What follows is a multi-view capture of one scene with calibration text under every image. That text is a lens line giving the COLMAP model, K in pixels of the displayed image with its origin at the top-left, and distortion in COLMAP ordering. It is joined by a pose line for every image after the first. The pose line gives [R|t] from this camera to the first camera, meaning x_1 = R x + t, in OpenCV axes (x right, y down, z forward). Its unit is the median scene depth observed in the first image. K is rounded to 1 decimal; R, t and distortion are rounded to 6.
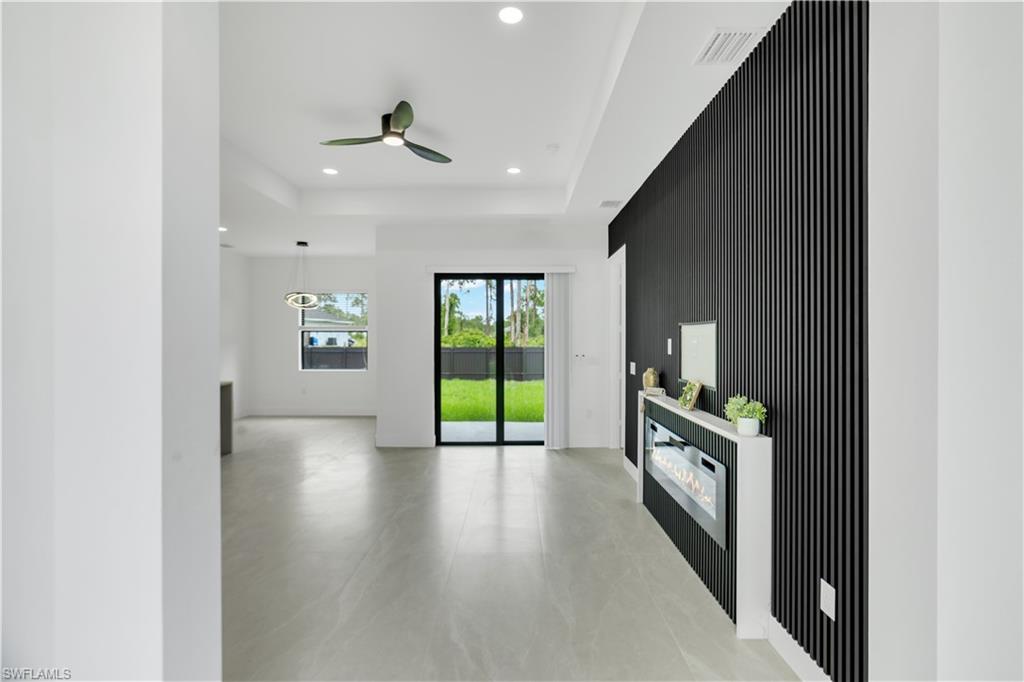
lens RADIAL K [[460.5, 0, 510.1], [0, 460.5, 337.7], [0, 0, 1]] dist [-0.007732, 0.001045]
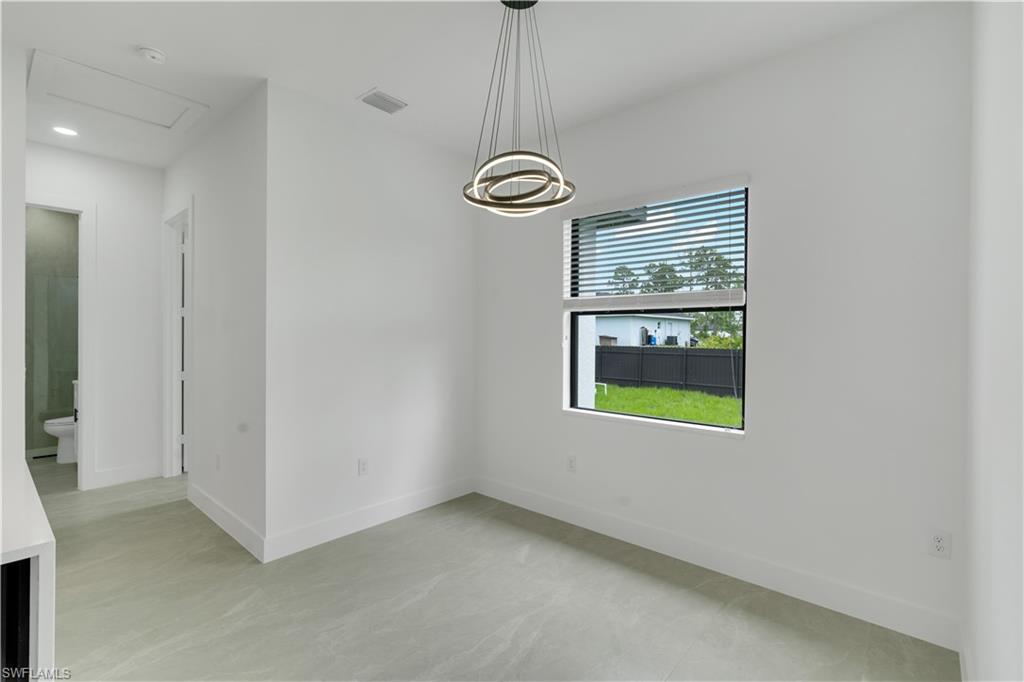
lens RADIAL K [[460.5, 0, 514.0], [0, 460.5, 340.0], [0, 0, 1]] dist [-0.007732, 0.001045]
pose [[0.760599, 0.010190, -0.649142, -0.315394], [-0.006266, 0.999945, 0.008356, 0.009795], [0.649192, -0.002288, 0.760621, 0.912080]]
